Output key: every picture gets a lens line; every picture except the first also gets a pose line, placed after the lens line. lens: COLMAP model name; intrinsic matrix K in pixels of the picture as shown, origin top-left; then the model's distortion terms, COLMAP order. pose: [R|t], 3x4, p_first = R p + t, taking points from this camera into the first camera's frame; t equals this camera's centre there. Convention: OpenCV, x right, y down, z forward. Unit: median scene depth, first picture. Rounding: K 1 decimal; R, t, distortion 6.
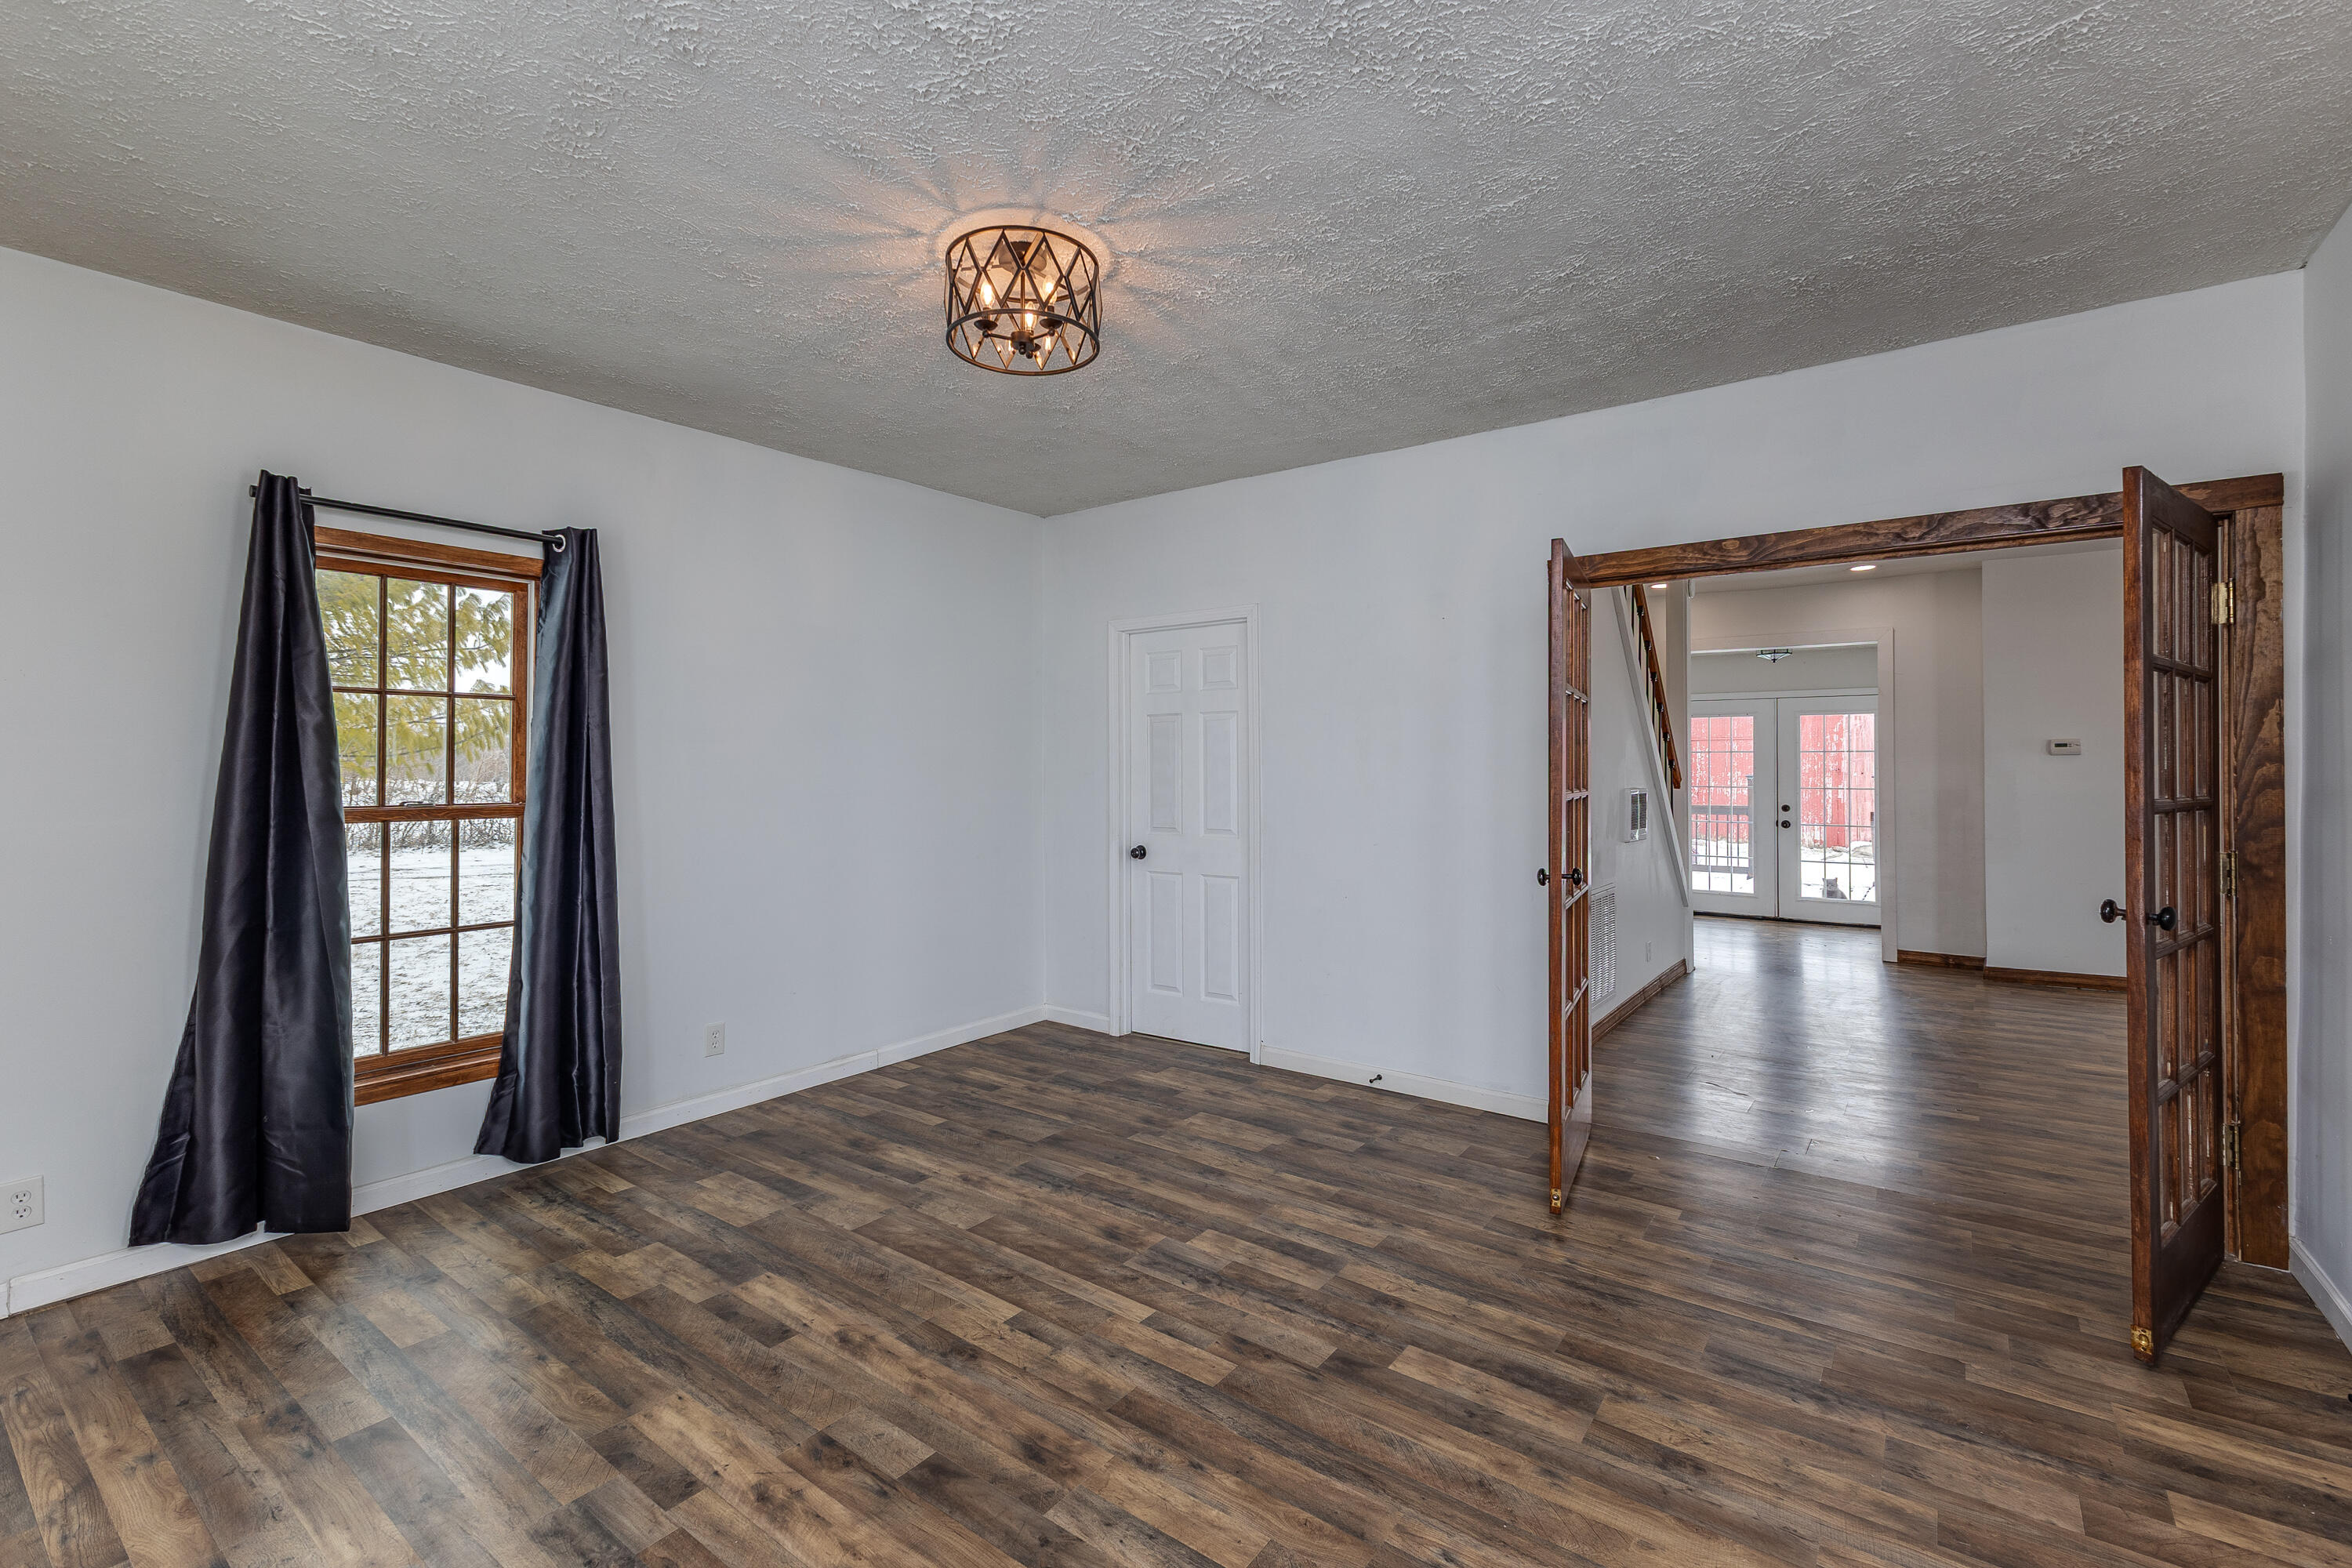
lens RADIAL K [[1019.9, 0, 1176.2], [0, 1019.9, 771.2], [0, 0, 1]] dist [0.000965, 0.000105]
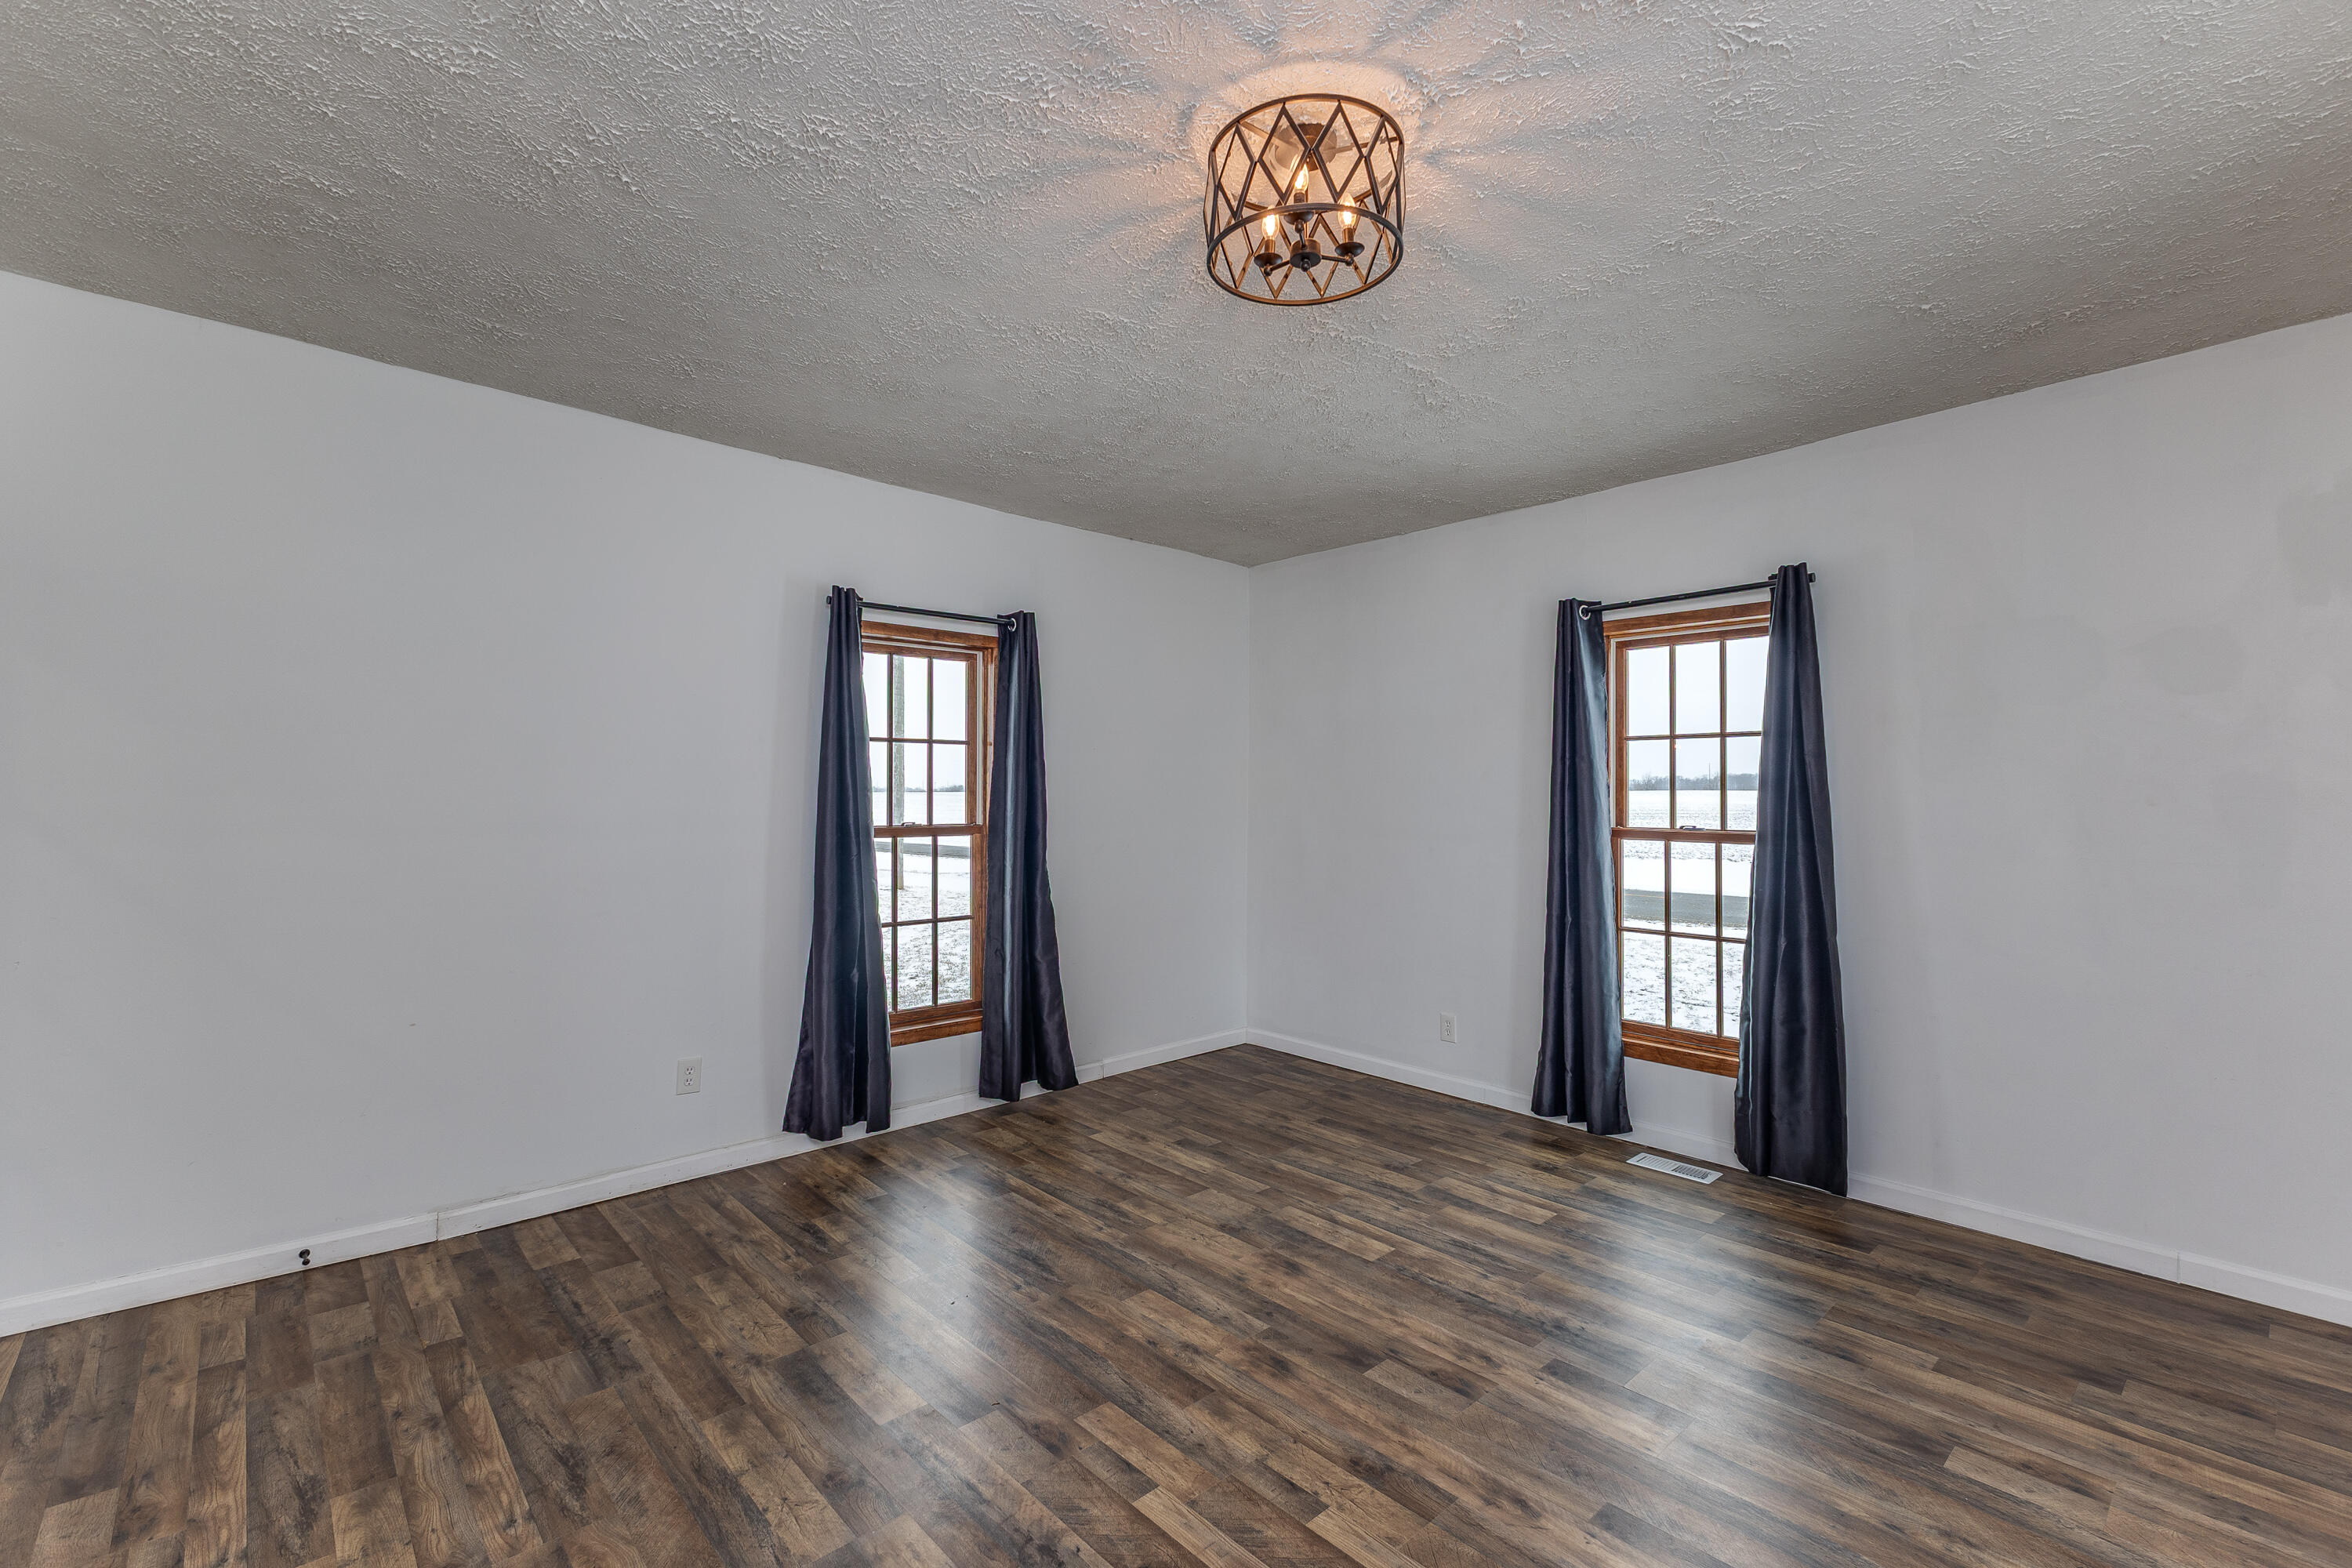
lens RADIAL K [[1019.9, 0, 1165.5], [0, 1019.9, 784.0], [0, 0, 1]] dist [0.000965, 0.000105]
pose [[-0.977986, 0.000975, 0.208668, -0.234912], [0.000946, 1.000000, -0.000238, -0.017861], [-0.208668, -0.000035, -0.977987, 2.000044]]
